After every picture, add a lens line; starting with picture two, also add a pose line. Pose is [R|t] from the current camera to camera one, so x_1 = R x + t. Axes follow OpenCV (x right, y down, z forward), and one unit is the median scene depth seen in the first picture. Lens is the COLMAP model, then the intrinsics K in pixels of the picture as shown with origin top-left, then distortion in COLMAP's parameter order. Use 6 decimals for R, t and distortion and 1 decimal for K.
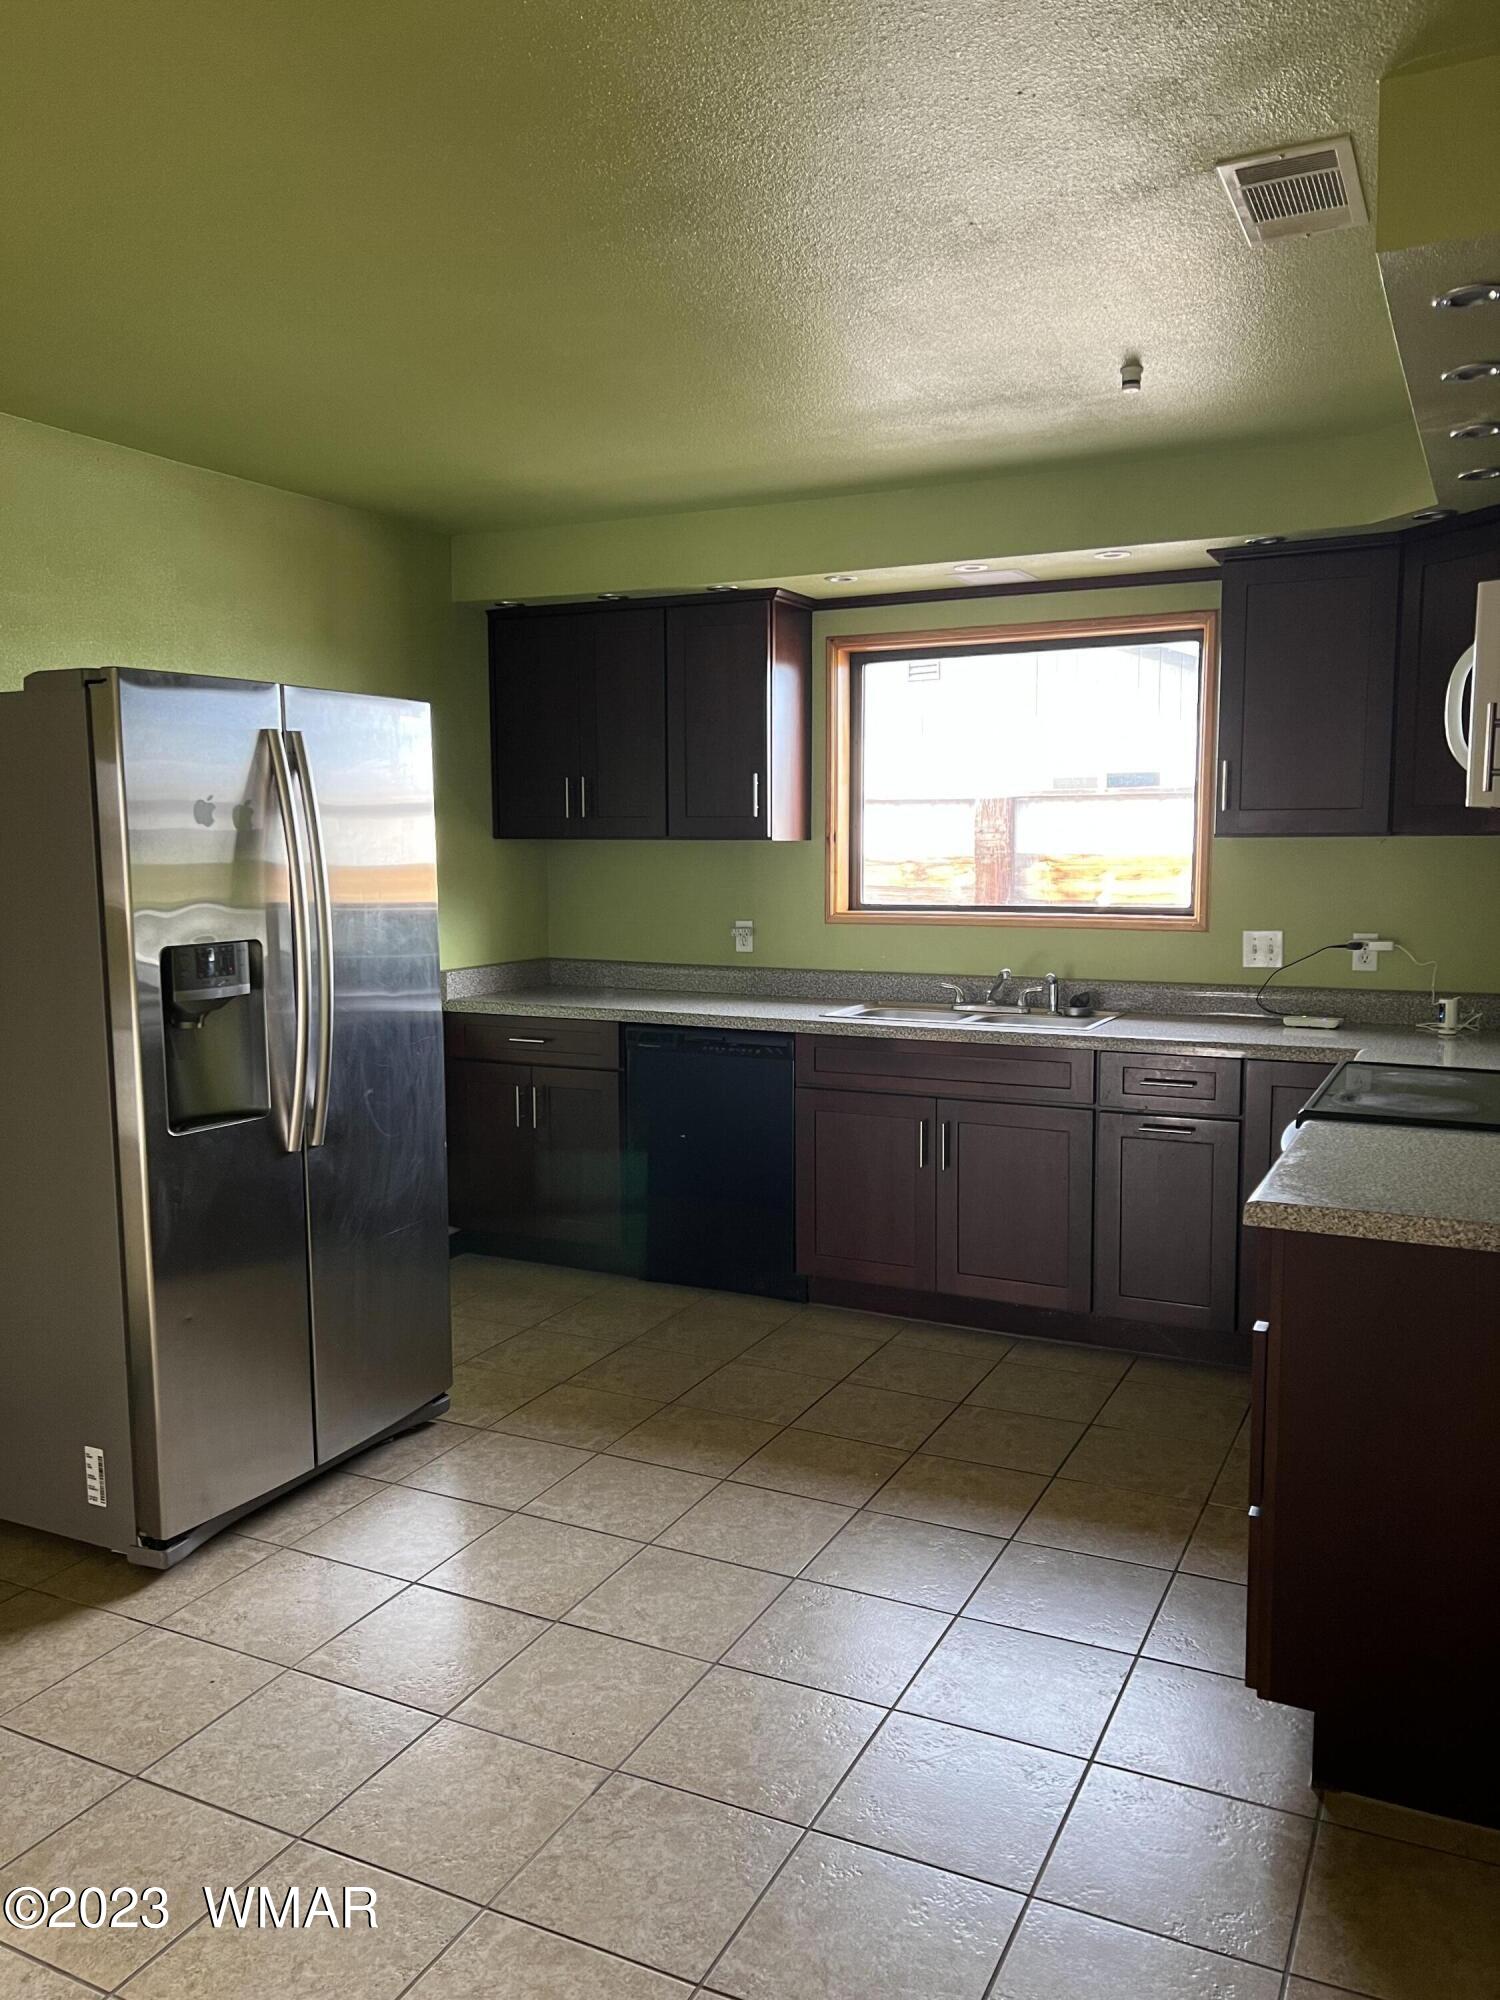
lens RADIAL K [[1495.8, 0, 752.1], [0, 1495.8, 986.1], [0, 0, 1]] dist [0.043237, -0.034250]
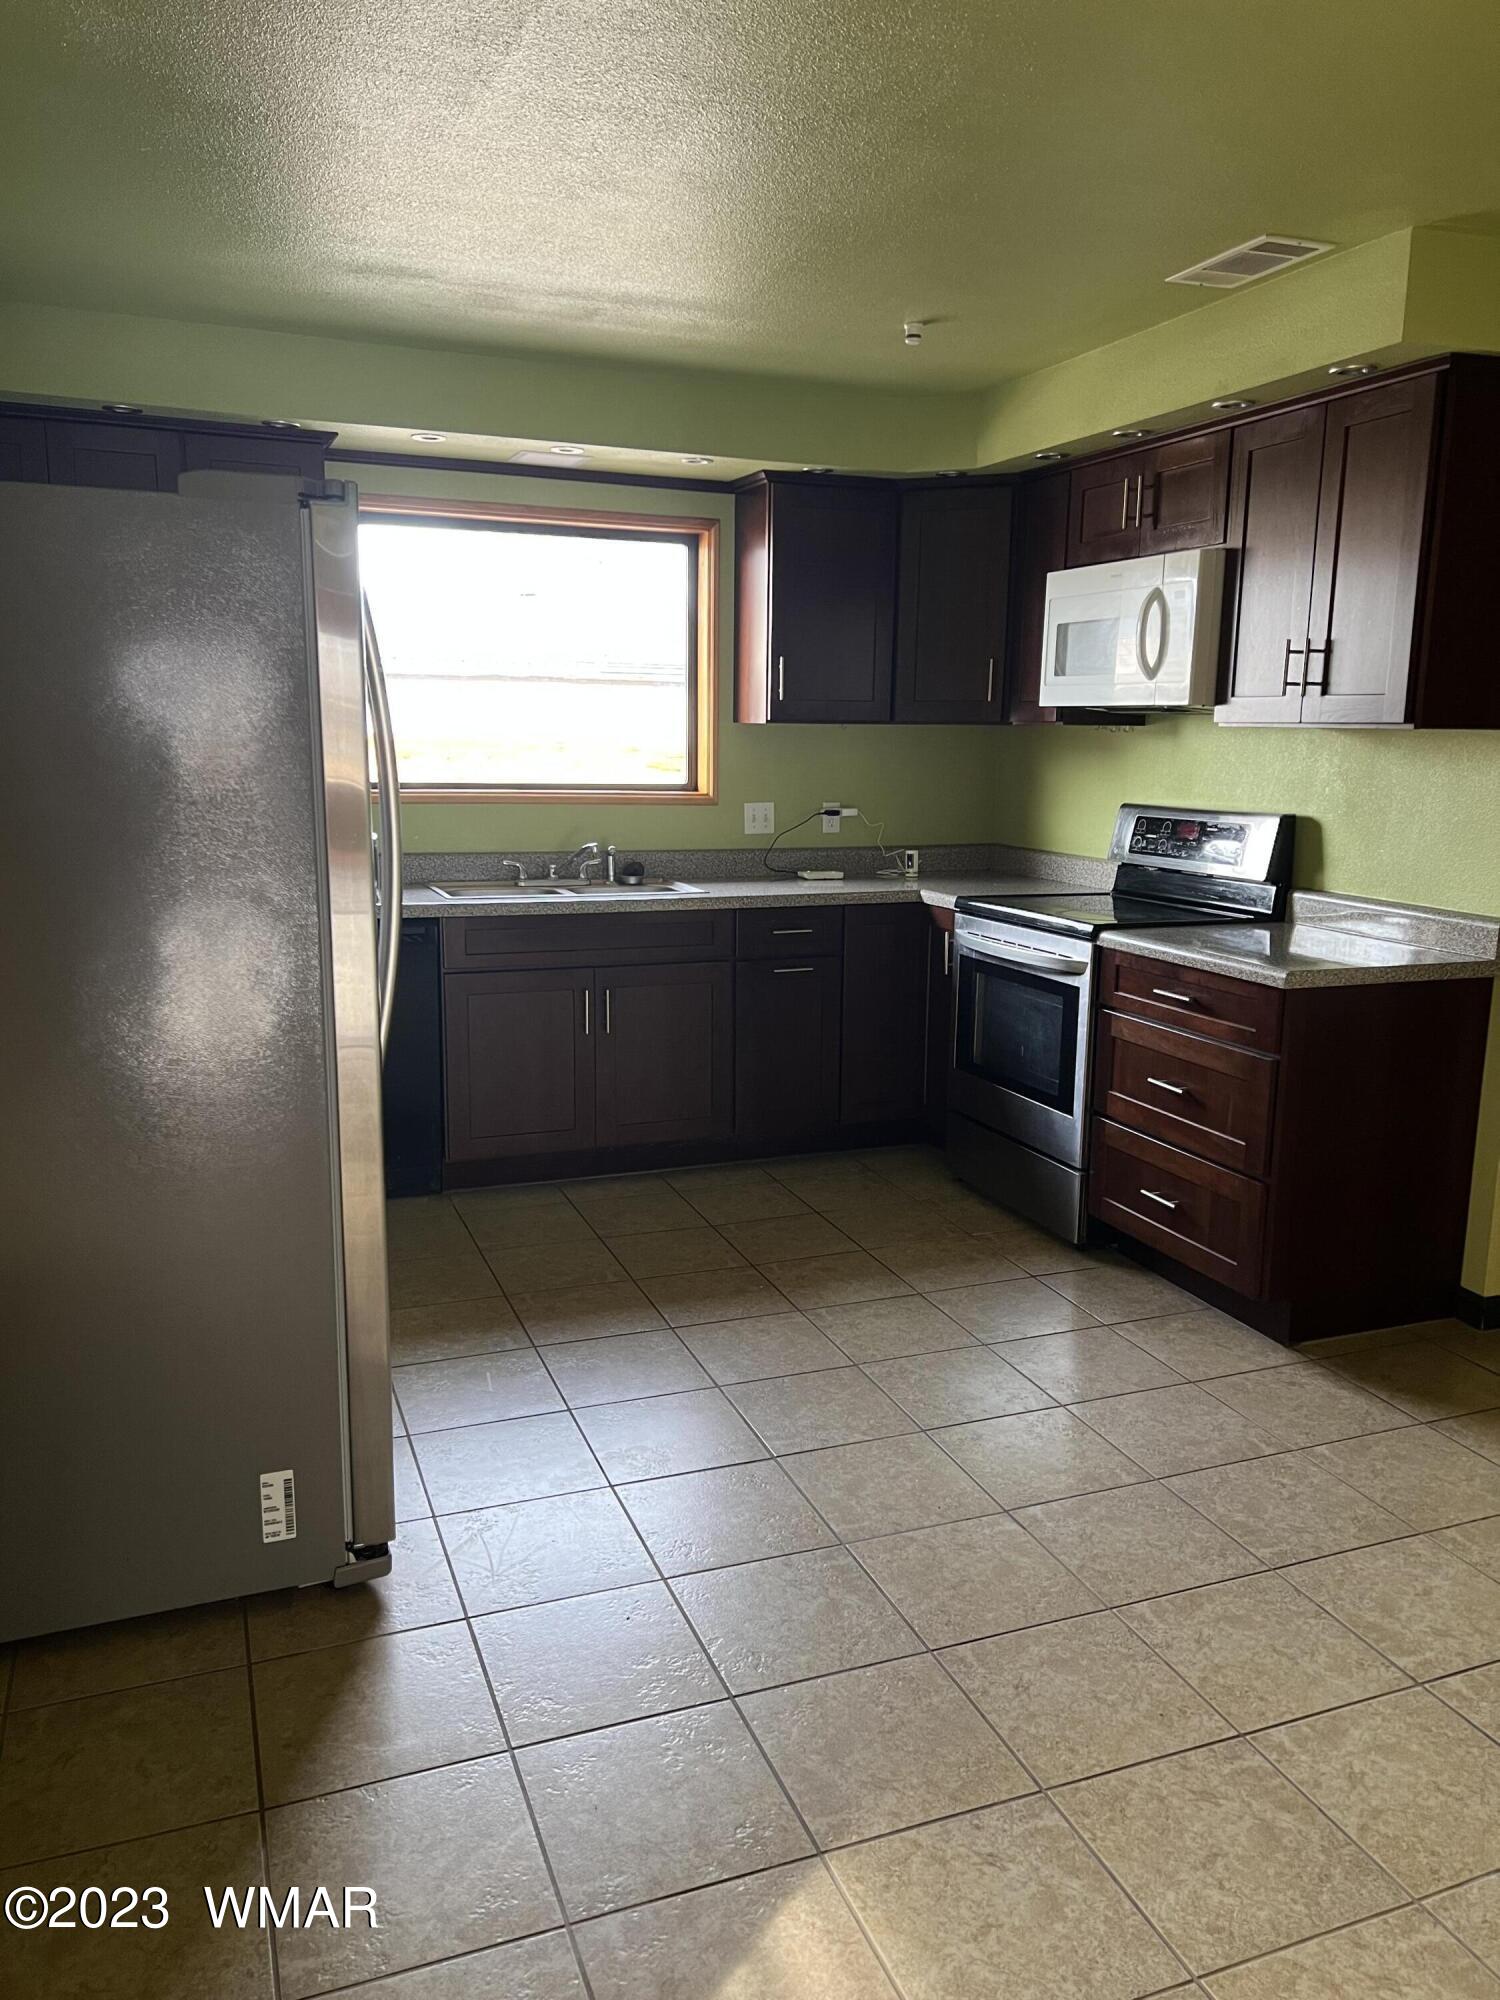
lens RADIAL K [[1495.8, 0, 750.9], [0, 1495.8, 1012.3], [0, 0, 1]] dist [0.043237, -0.034250]
pose [[0.675821, -0.123982, 0.726564, -0.579370], [0.053738, 0.991416, 0.119192, -0.014003], [-0.735104, -0.041509, 0.676682, 0.198483]]
